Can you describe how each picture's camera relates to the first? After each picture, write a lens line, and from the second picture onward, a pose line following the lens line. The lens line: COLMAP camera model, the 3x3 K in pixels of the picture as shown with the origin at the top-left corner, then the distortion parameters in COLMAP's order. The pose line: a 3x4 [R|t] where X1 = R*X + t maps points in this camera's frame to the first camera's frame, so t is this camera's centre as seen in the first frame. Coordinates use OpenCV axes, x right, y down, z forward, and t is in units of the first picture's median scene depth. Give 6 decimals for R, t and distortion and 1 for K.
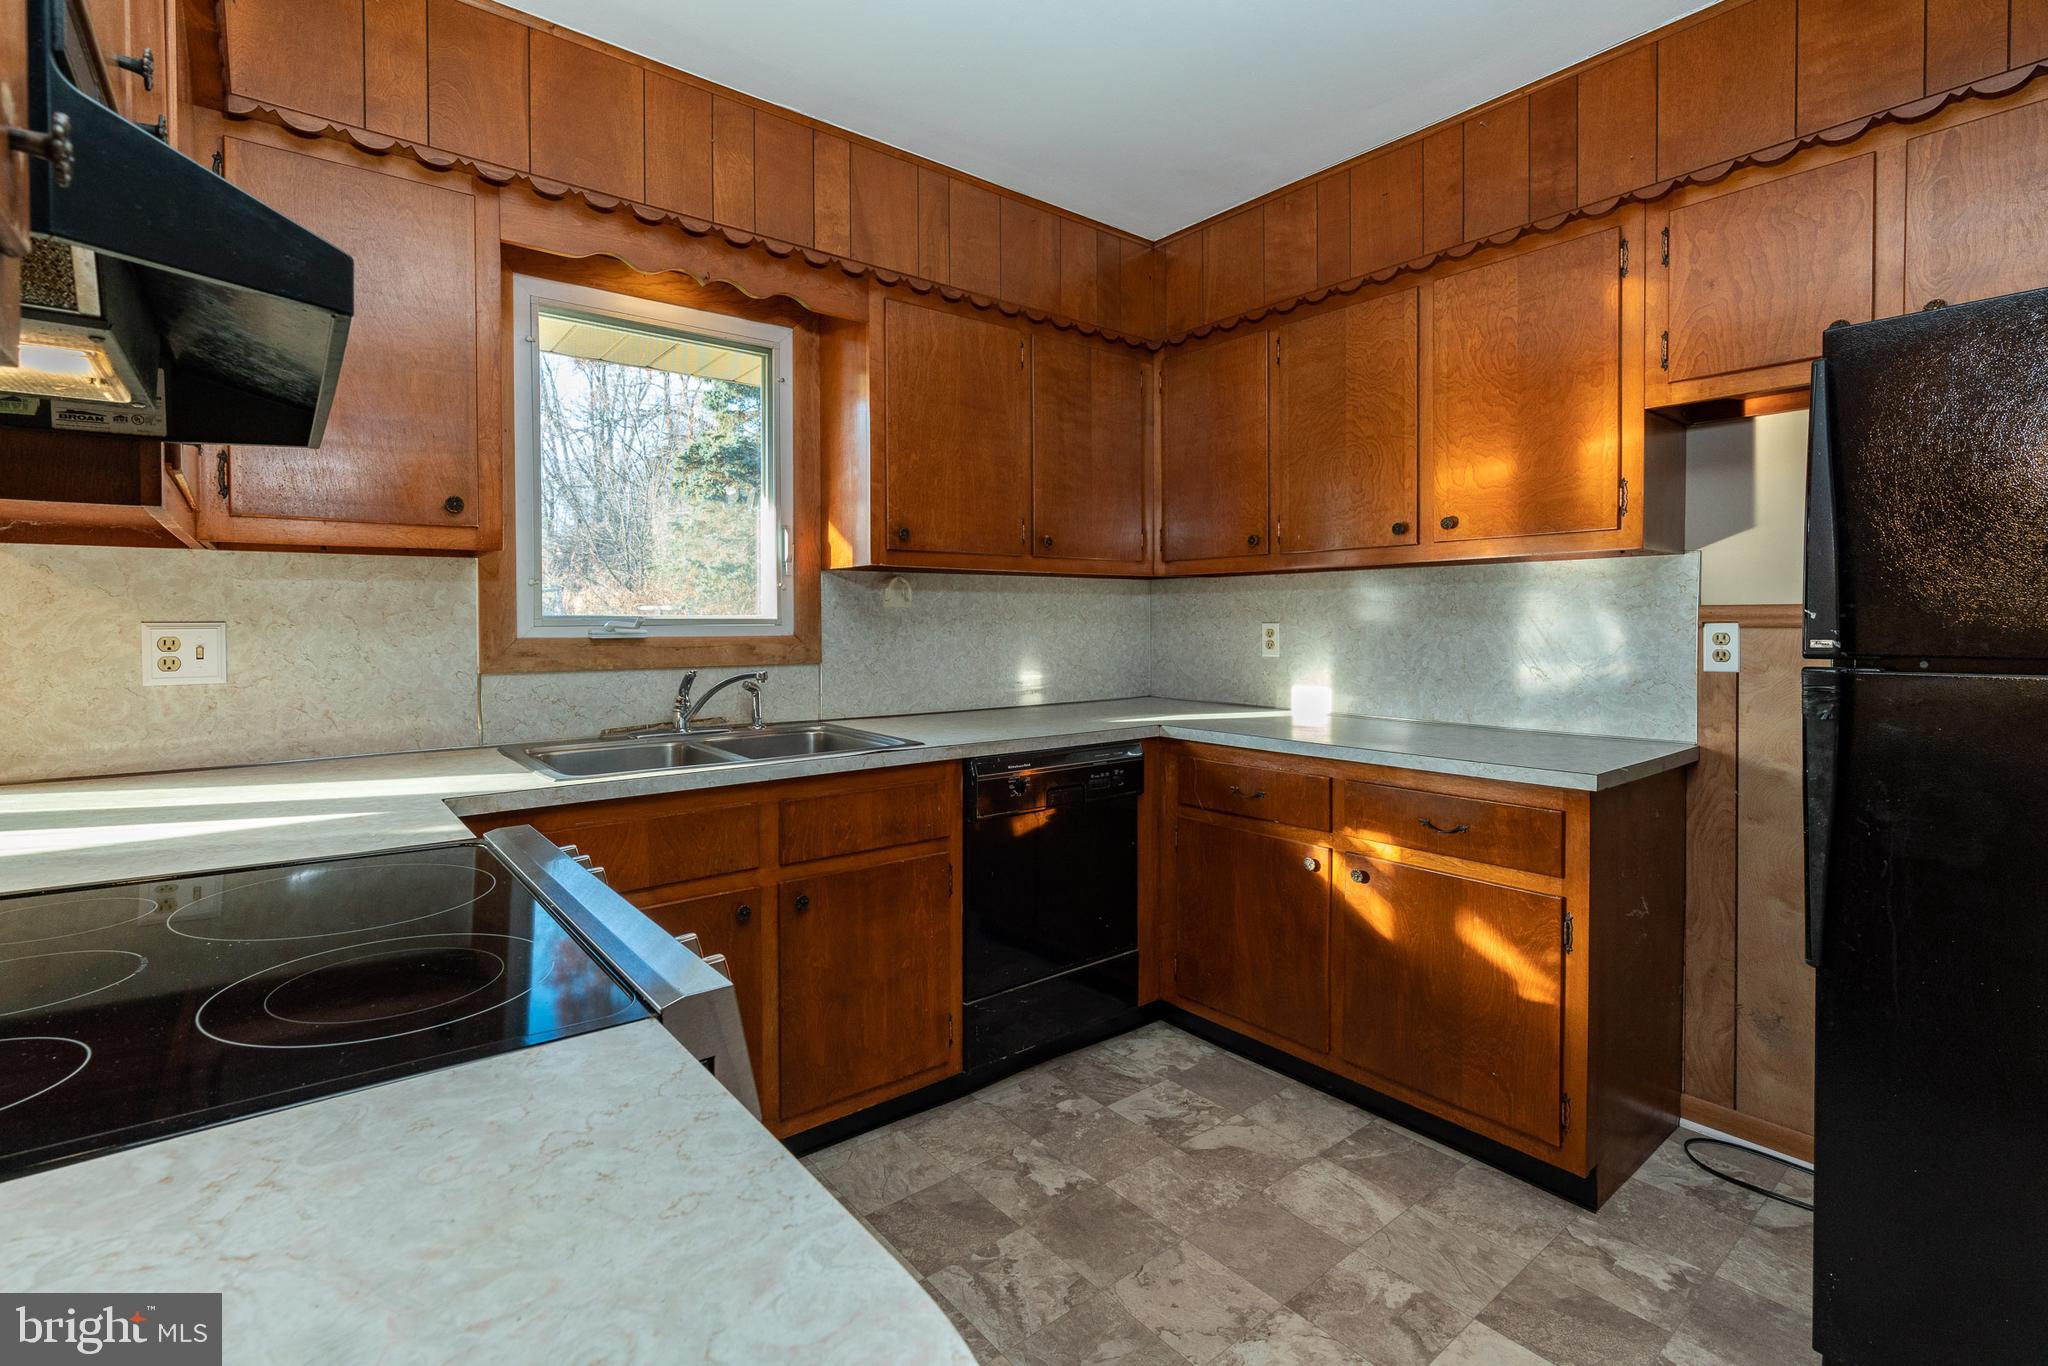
lens RADIAL K [[931.7, 0, 1020.0], [0, 931.7, 634.6], [0, 0, 1]] dist [-0.006960, 0.001282]
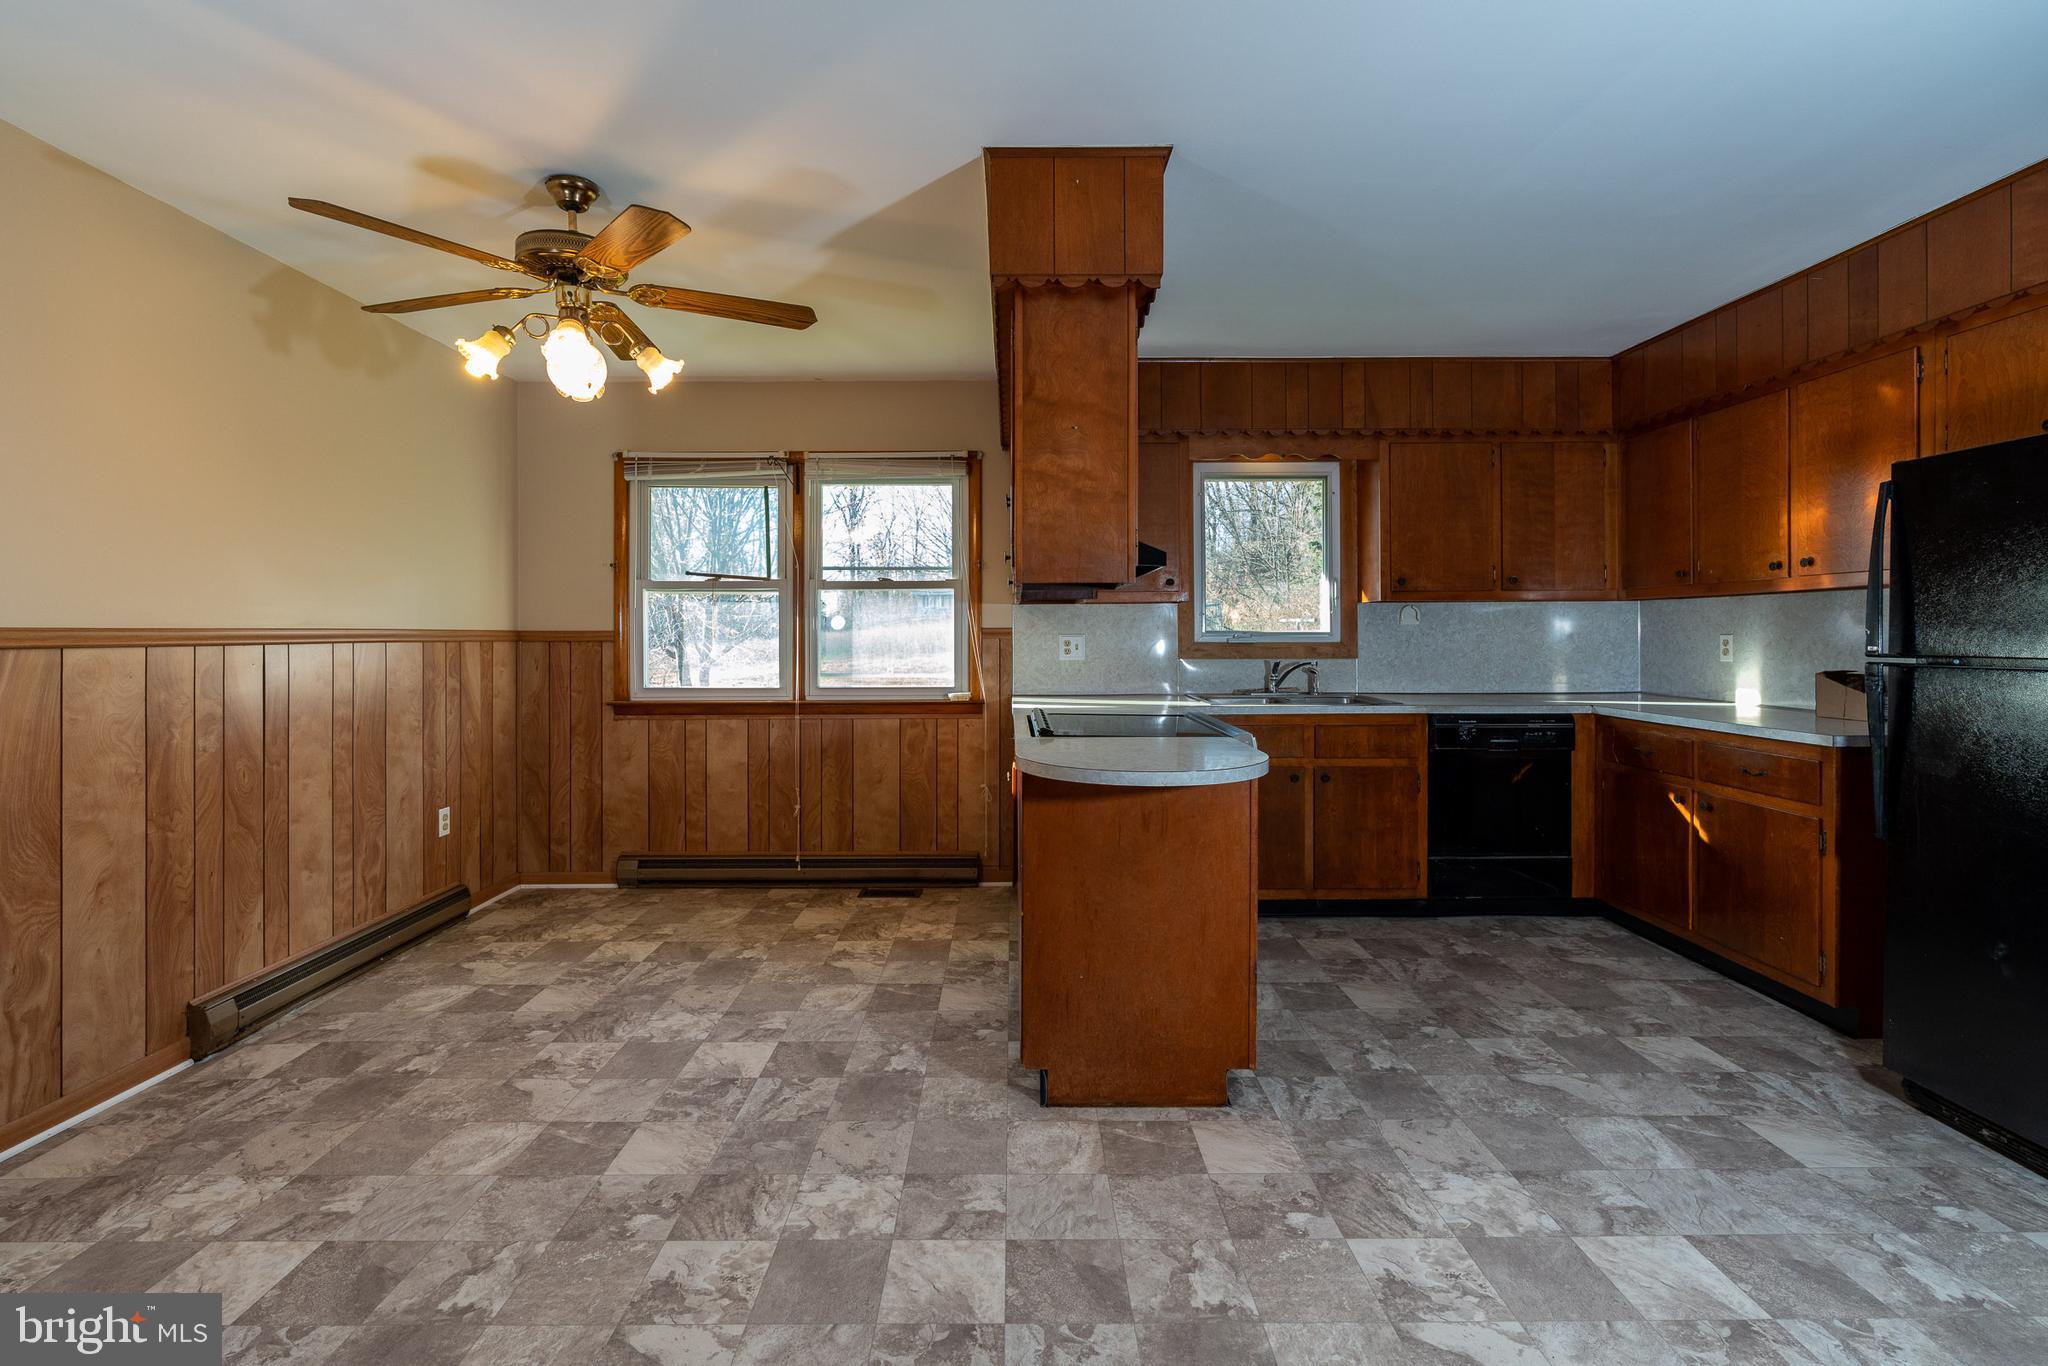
lens RADIAL K [[931.7, 0, 1020.0], [0, 931.7, 634.6], [0, 0, 1]] dist [-0.006960, 0.001282]
pose [[0.782663, 0.001773, -0.622443, 0.412383], [-0.007842, 0.999945, -0.007012, 0.005041], [0.622396, 0.010369, 0.782634, -0.800617]]
